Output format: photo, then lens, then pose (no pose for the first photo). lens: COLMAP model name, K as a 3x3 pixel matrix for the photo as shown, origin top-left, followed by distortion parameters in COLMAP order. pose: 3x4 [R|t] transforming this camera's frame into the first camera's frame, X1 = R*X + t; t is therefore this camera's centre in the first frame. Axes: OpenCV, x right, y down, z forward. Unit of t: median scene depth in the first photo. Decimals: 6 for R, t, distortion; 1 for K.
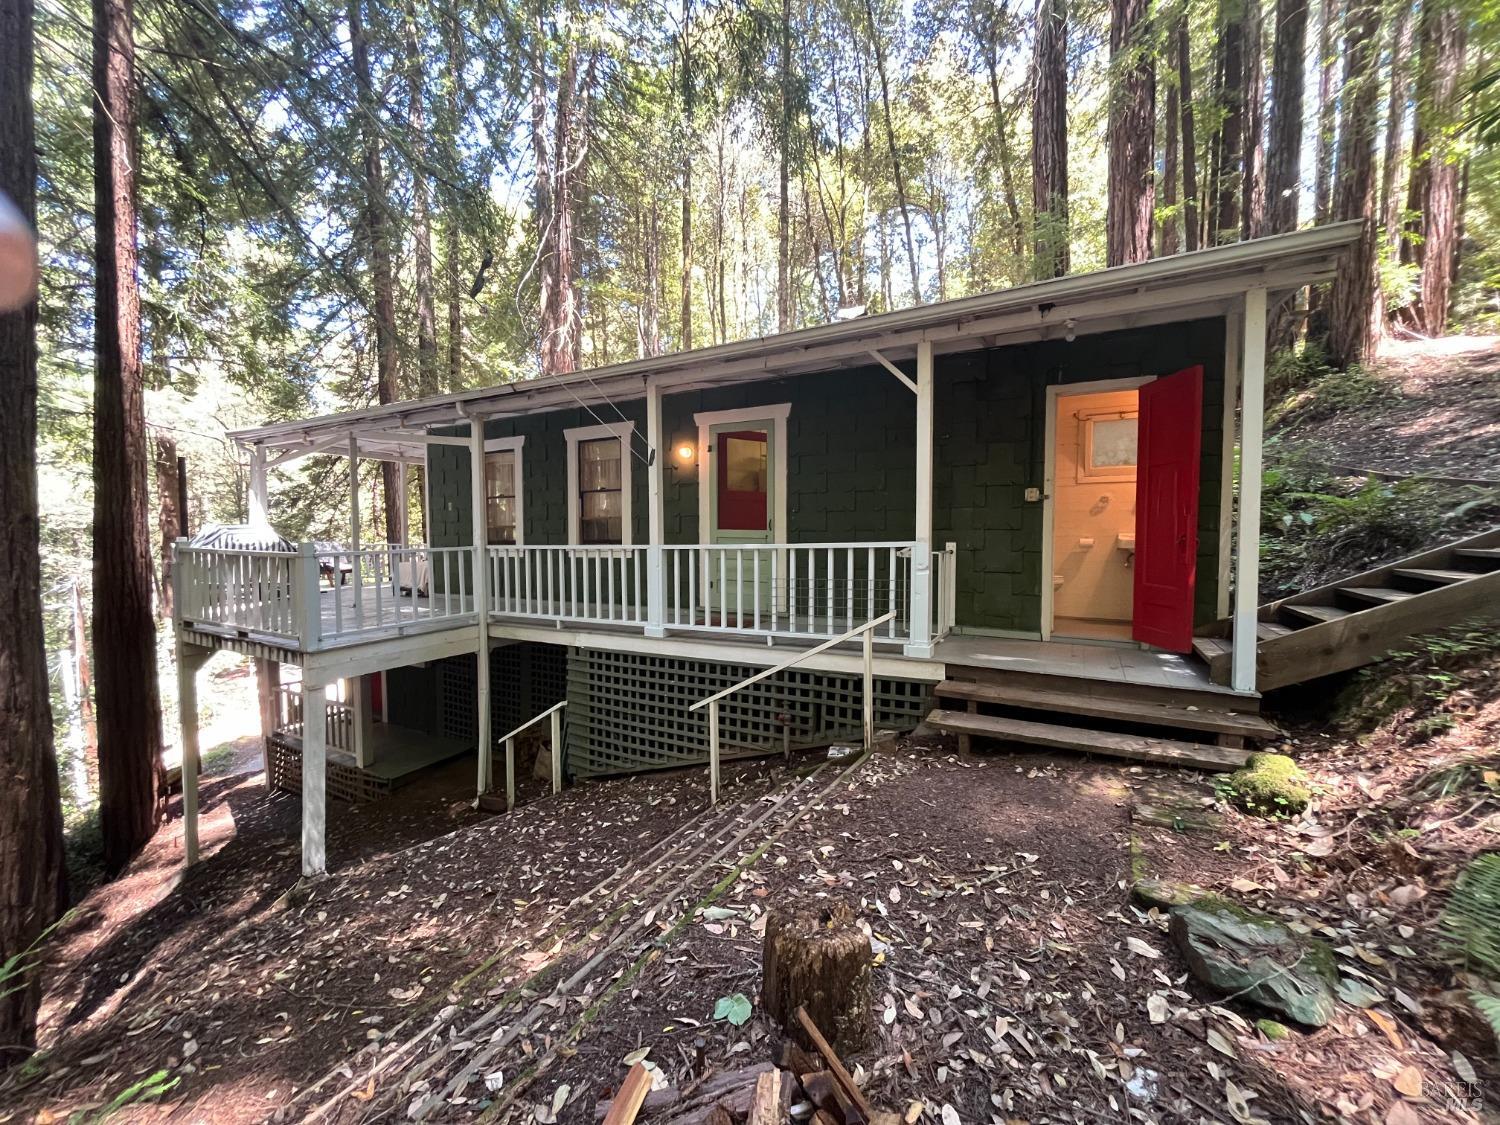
lens RADIAL K [[607.3, 0, 745.4], [0, 607.3, 563.3], [0, 0, 1]] dist [0.000930, -0.001077]
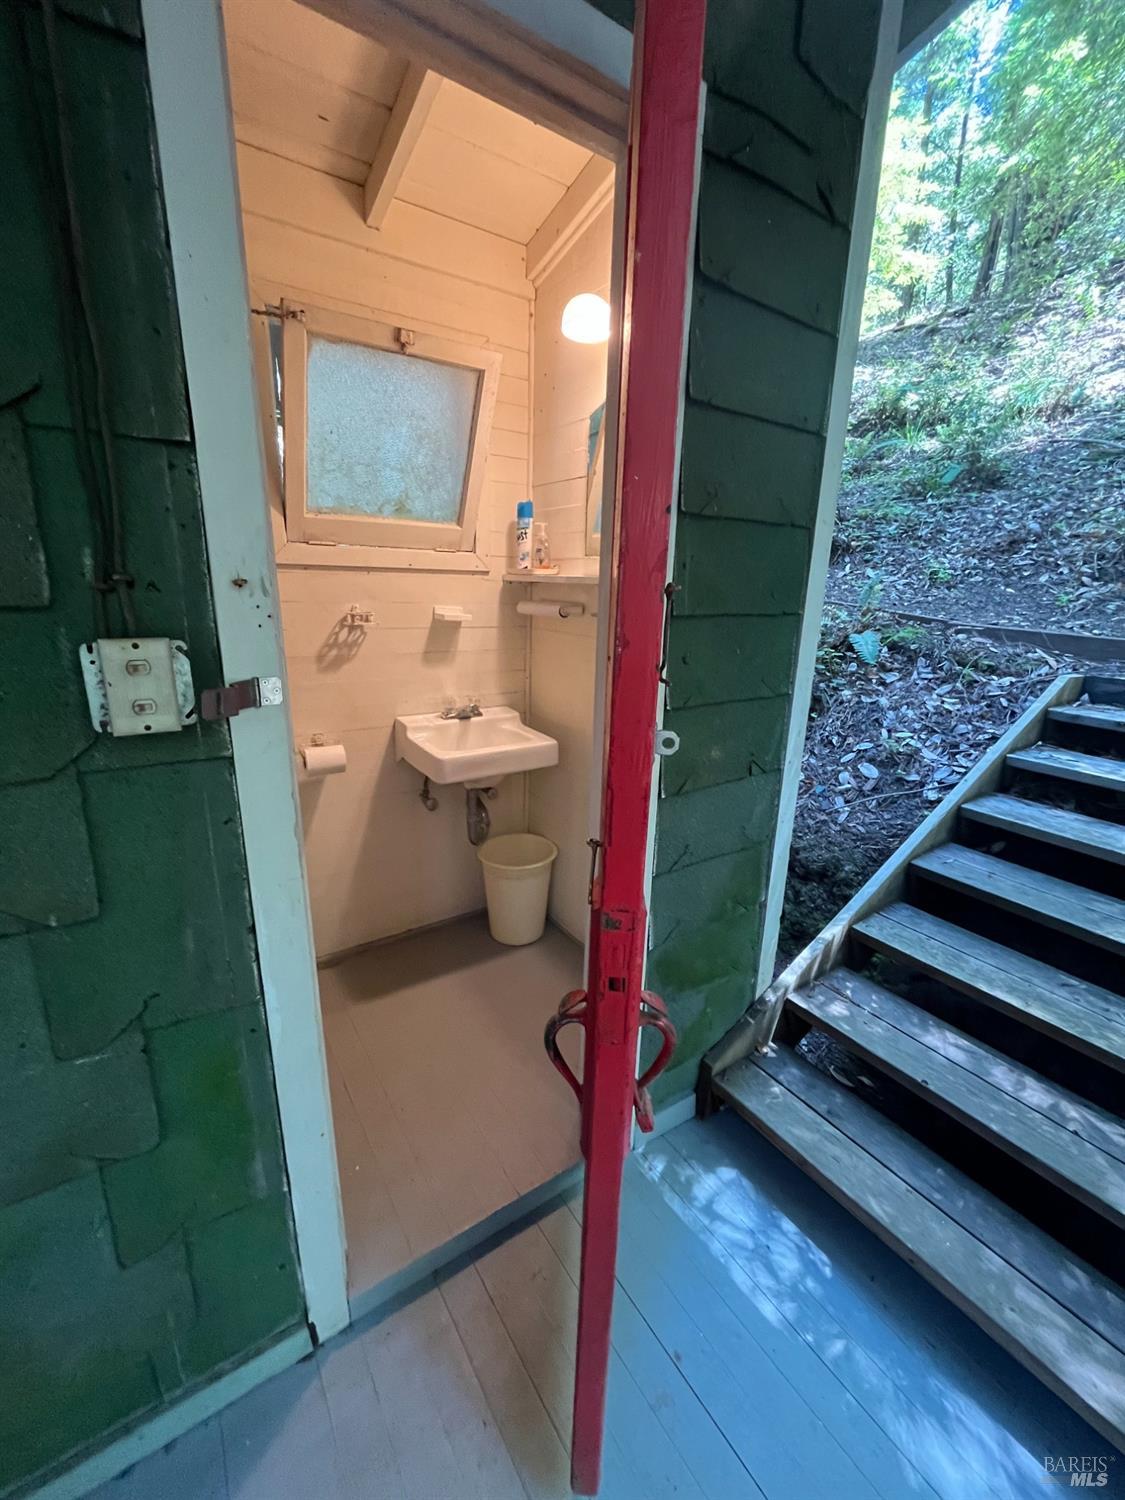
lens RADIAL K [[607.3, 0, 561.4], [0, 607.3, 751.9], [0, 0, 1]] dist [0.000930, -0.001077]
pose [[0.463971, -0.227028, 0.856265, 0.391182], [0.022136, 0.969271, 0.244996, -0.129136], [-0.885574, -0.094717, 0.454739, 0.841463]]
